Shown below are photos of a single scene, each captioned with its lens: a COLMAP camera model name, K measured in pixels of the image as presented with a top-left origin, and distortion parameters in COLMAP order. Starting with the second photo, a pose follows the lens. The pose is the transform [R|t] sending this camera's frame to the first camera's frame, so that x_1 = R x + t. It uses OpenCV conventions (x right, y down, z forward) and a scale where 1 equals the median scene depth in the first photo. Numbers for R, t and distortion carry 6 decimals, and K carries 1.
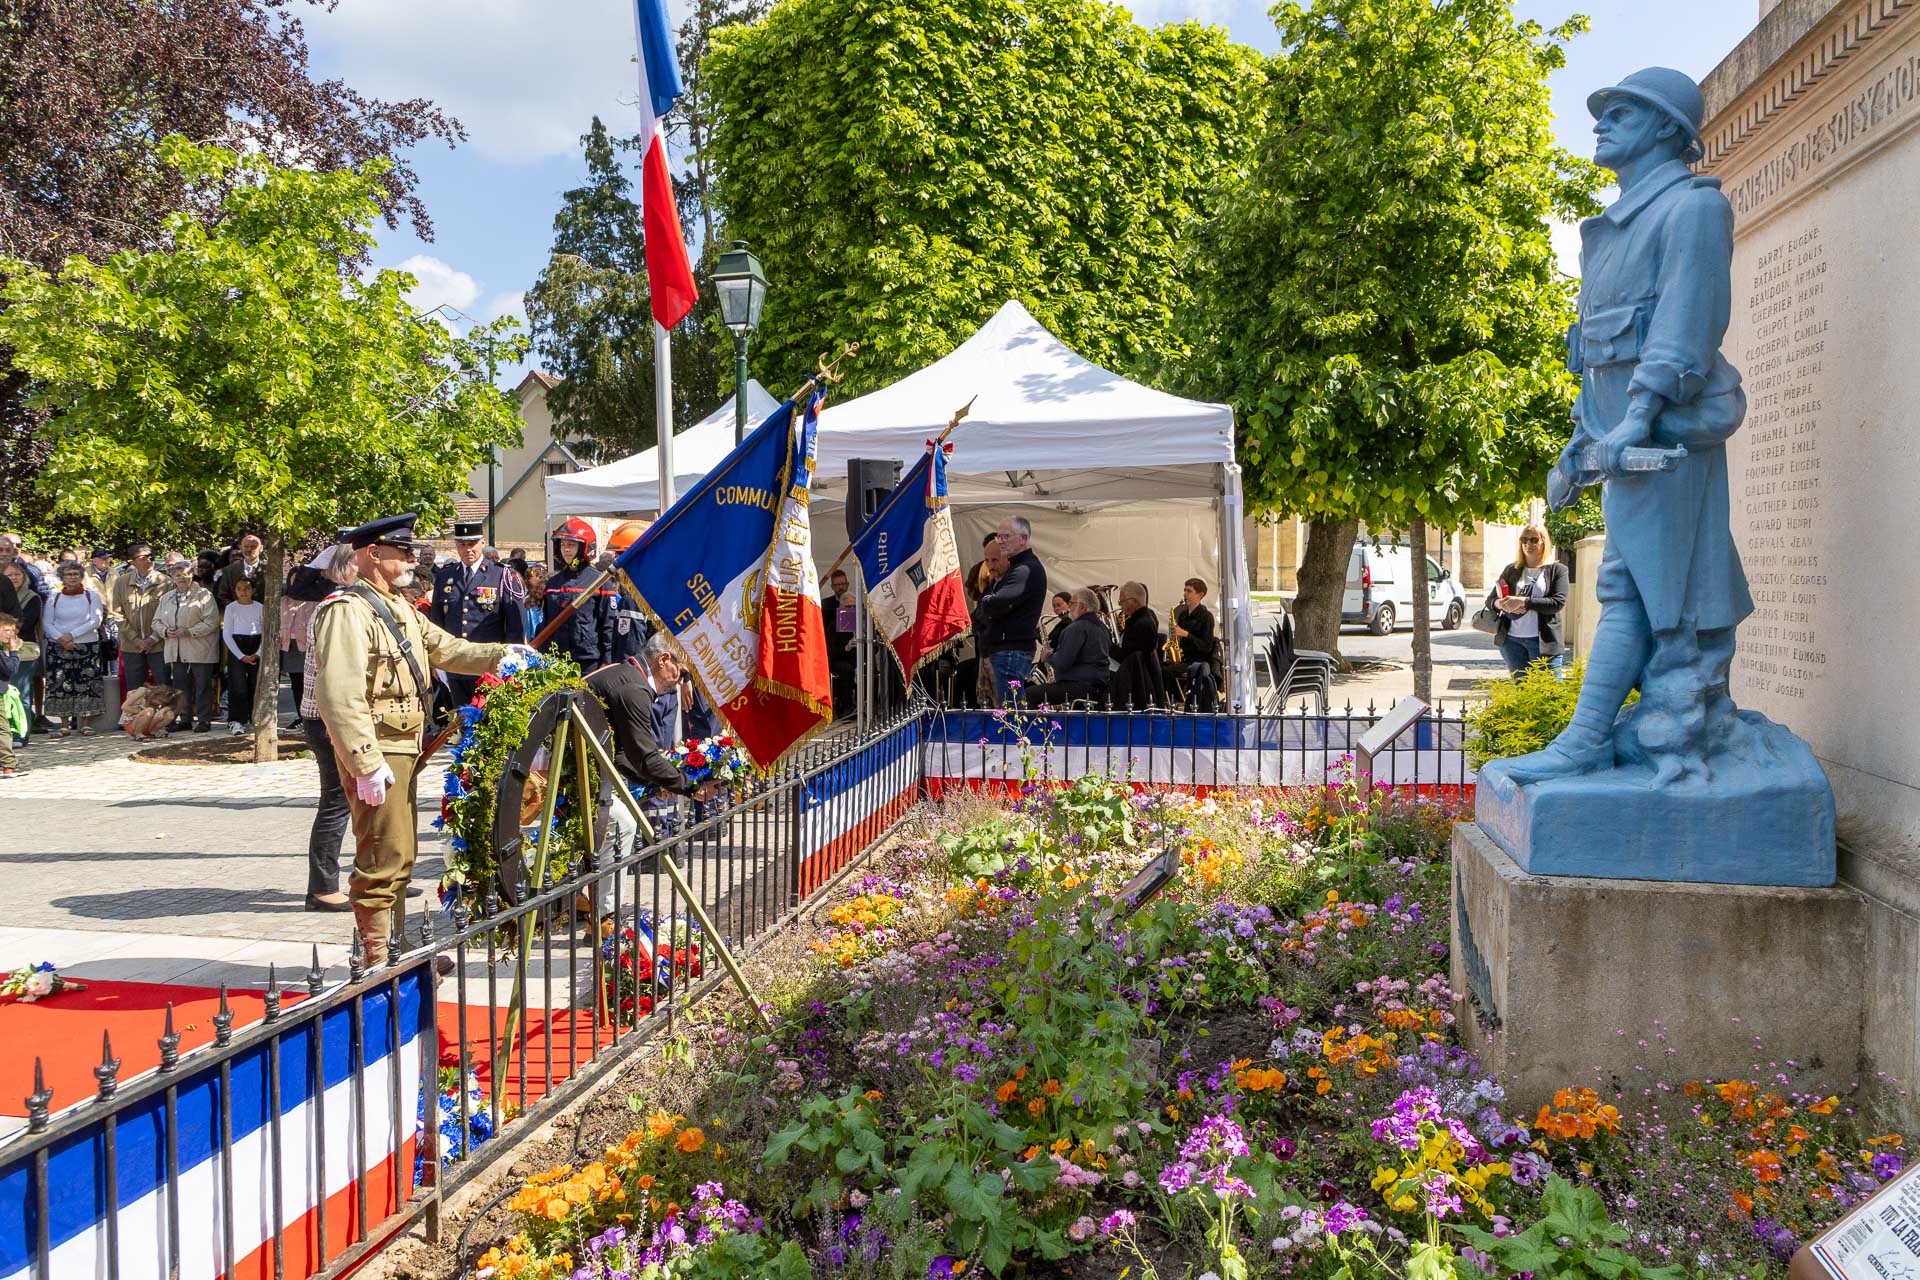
lens RADIAL K [[1292.7, 0, 960.0], [0, 1292.7, 640.0], [0, 0, 1]] dist [-0.028022, 0.005157]
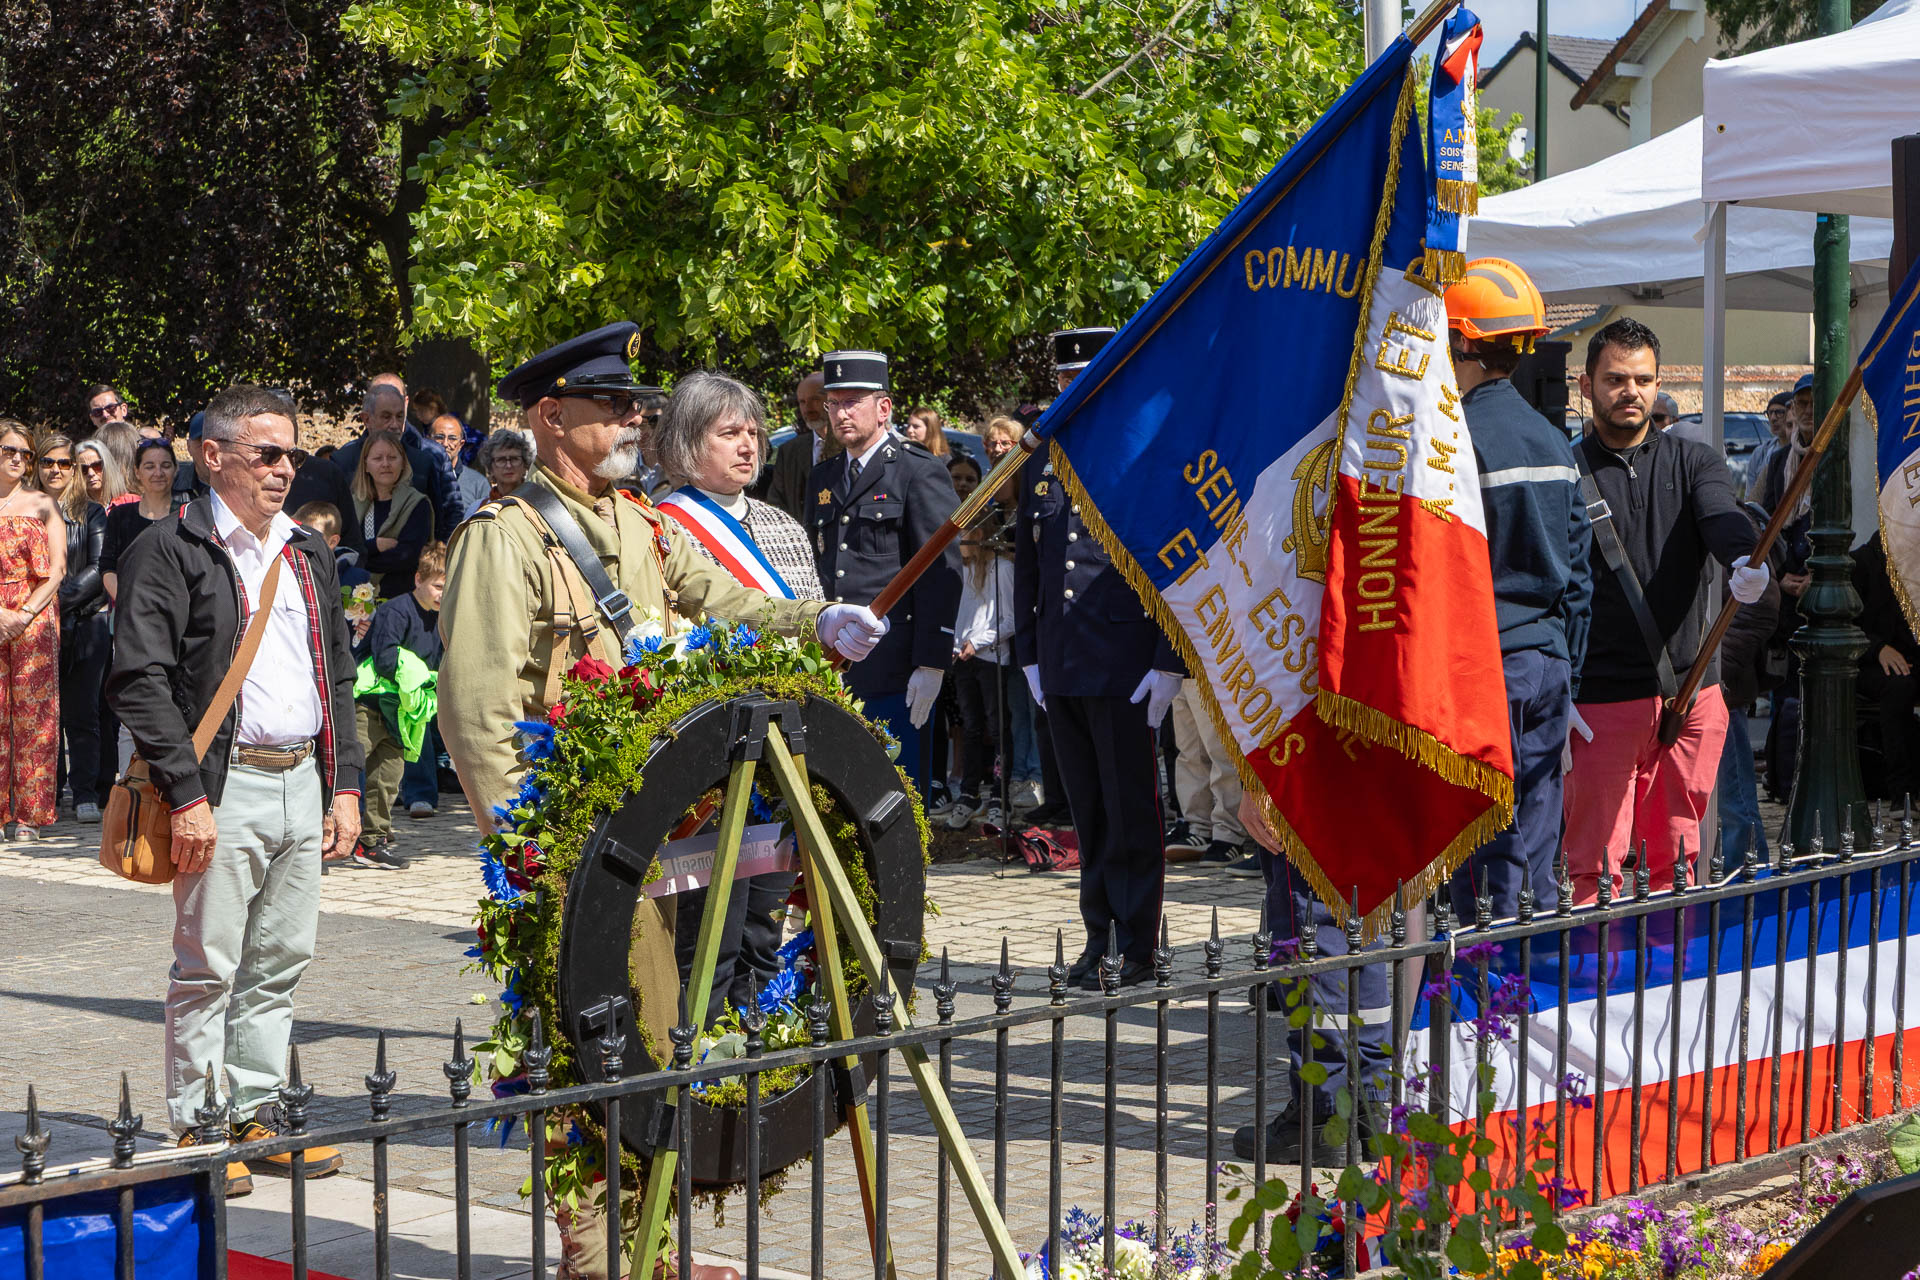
lens RADIAL K [[3560.6, 0, 960.0], [0, 3560.6, 640.0], [0, 0, 1]] dist [0.020827, -0.046252]
pose [[0.845819, 0.017627, -0.533178, 0.365435], [-0.015935, 0.999843, 0.007777, 0.004863], [0.533231, 0.001918, 0.845967, -0.056607]]
